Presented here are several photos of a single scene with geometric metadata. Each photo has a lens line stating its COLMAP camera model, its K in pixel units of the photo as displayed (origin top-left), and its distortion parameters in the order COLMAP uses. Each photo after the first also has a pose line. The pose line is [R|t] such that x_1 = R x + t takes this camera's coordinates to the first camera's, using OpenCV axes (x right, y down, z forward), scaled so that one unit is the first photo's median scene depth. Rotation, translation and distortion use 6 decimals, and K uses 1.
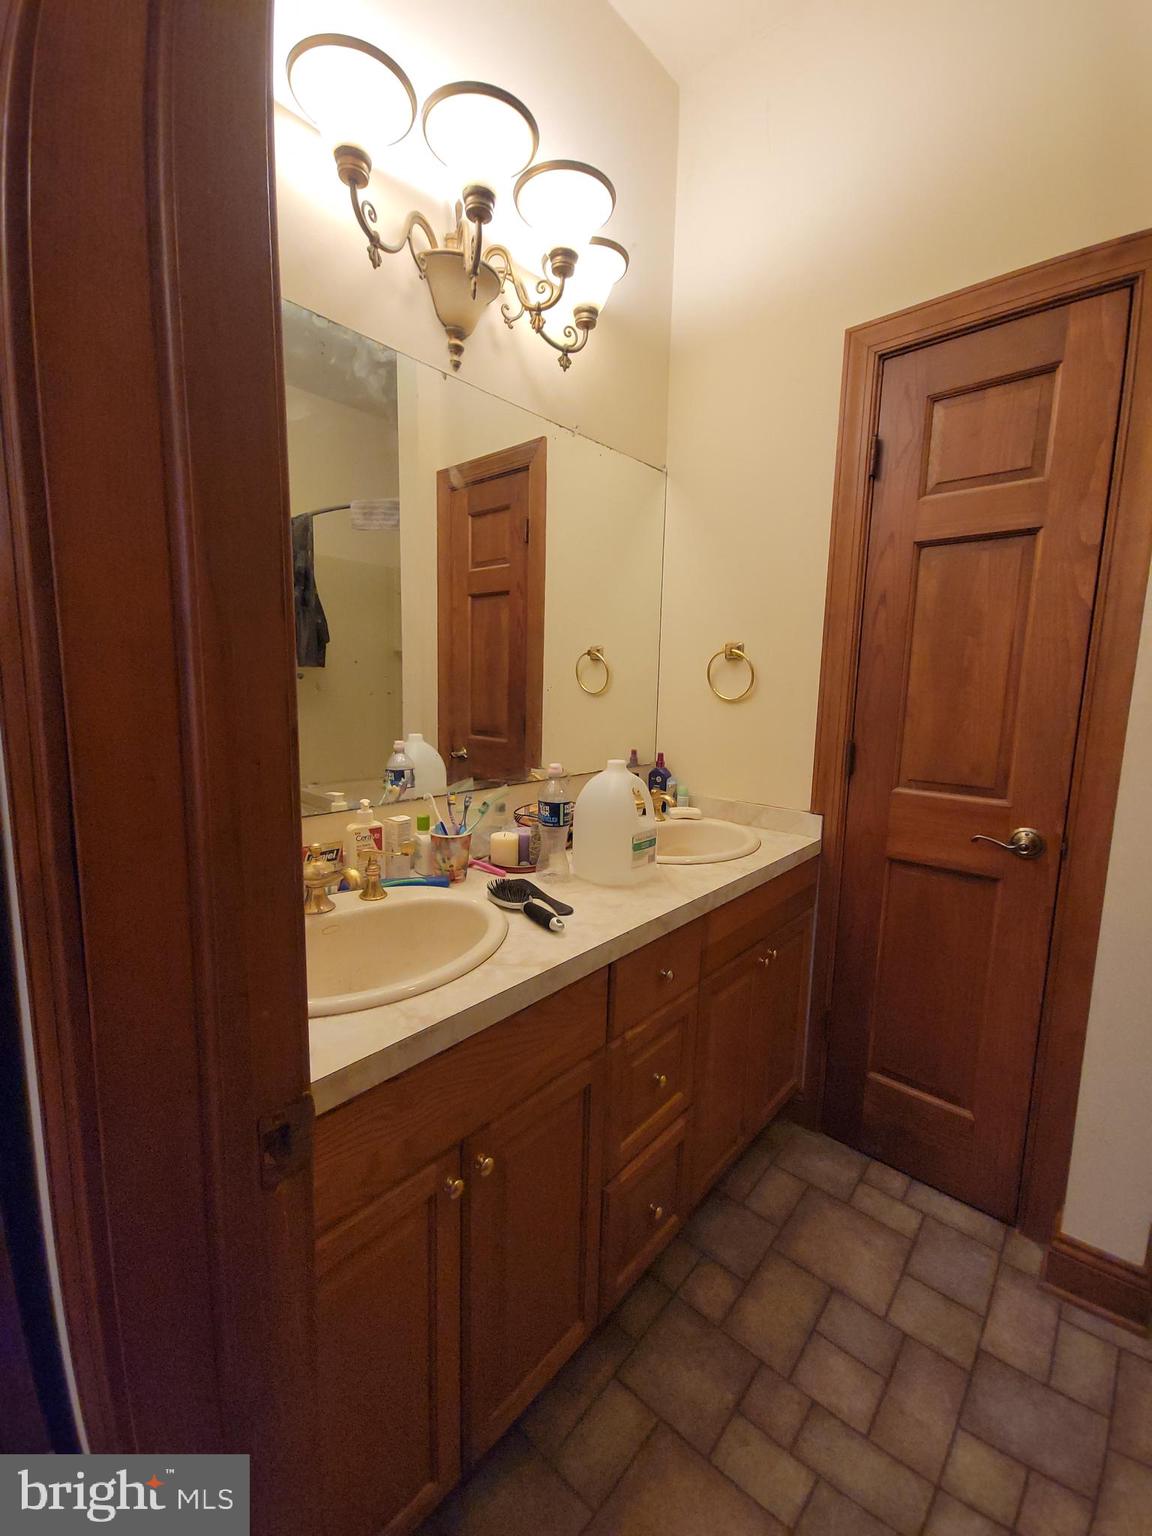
lens RADIAL K [[639.3, 0, 576.8], [0, 639.3, 758.9], [0, 0, 1]] dist [0.001138, -0.002743]
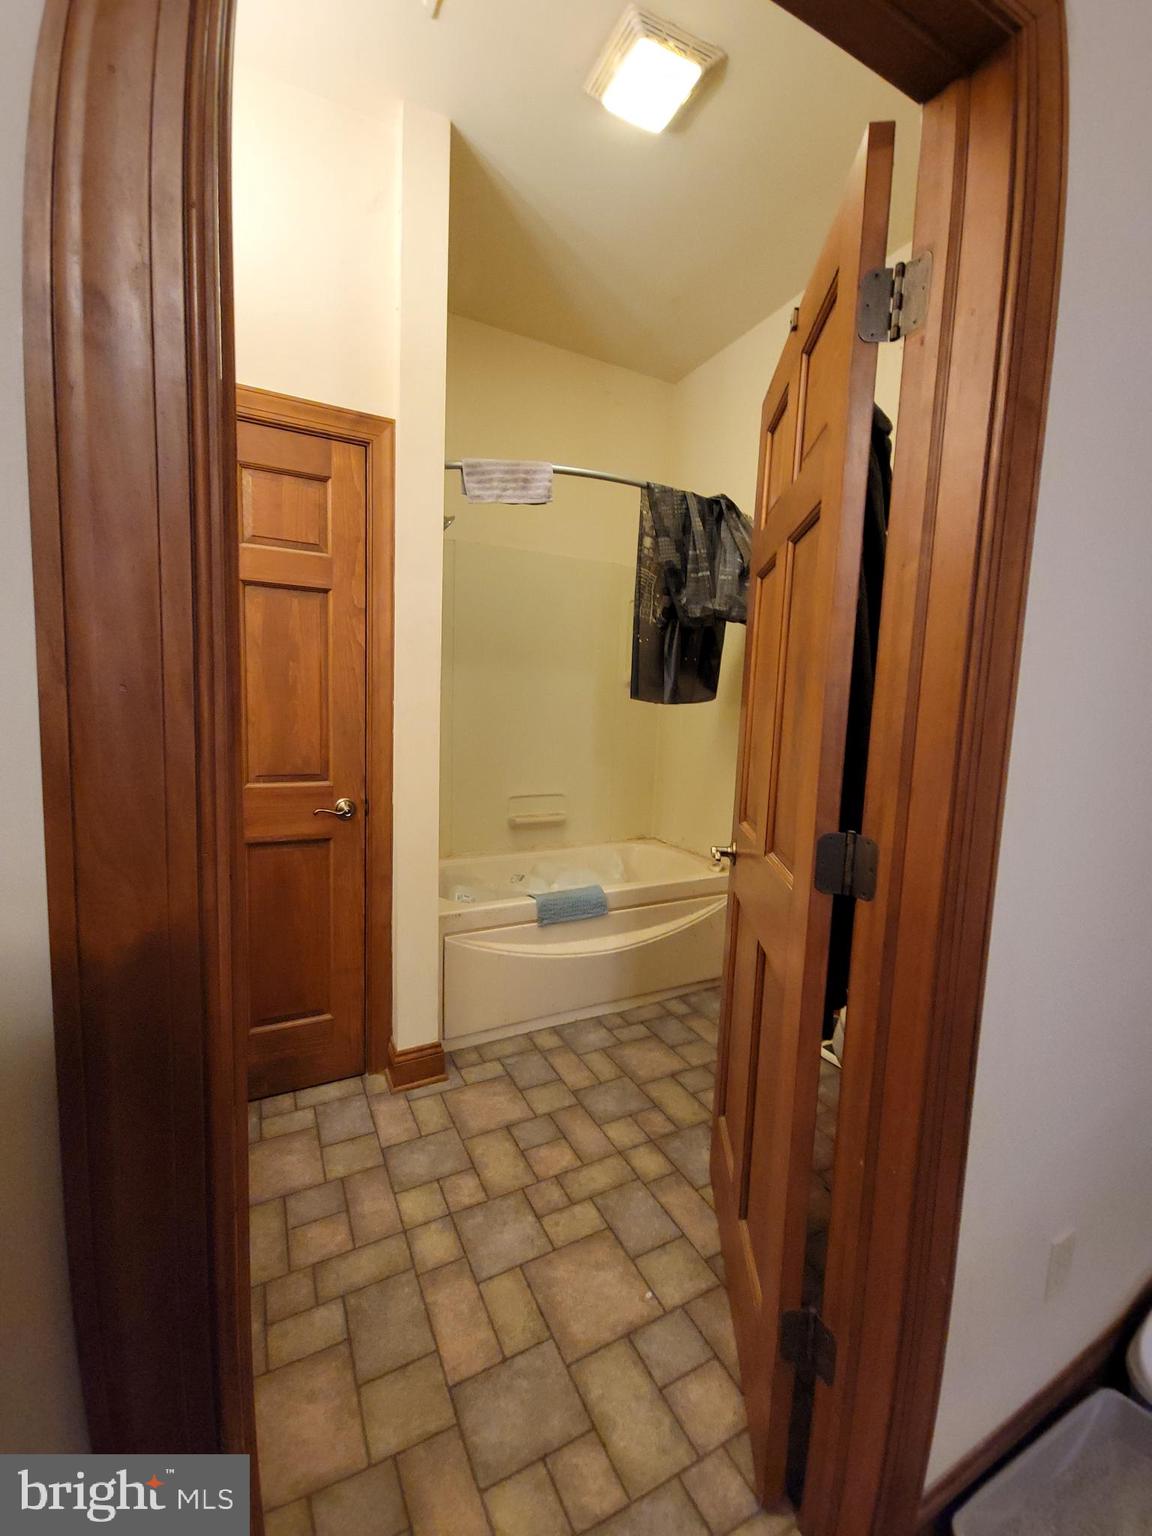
lens RADIAL K [[621.2, 0, 573.2], [0, 621.2, 771.3], [0, 0, 1]] dist [-0.003159, -0.000669]
pose [[0.352713, -0.102697, 0.930079, -0.407536], [0.094879, 0.992762, 0.073637, -0.006869], [-0.930909, 0.062272, 0.359904, 0.014330]]
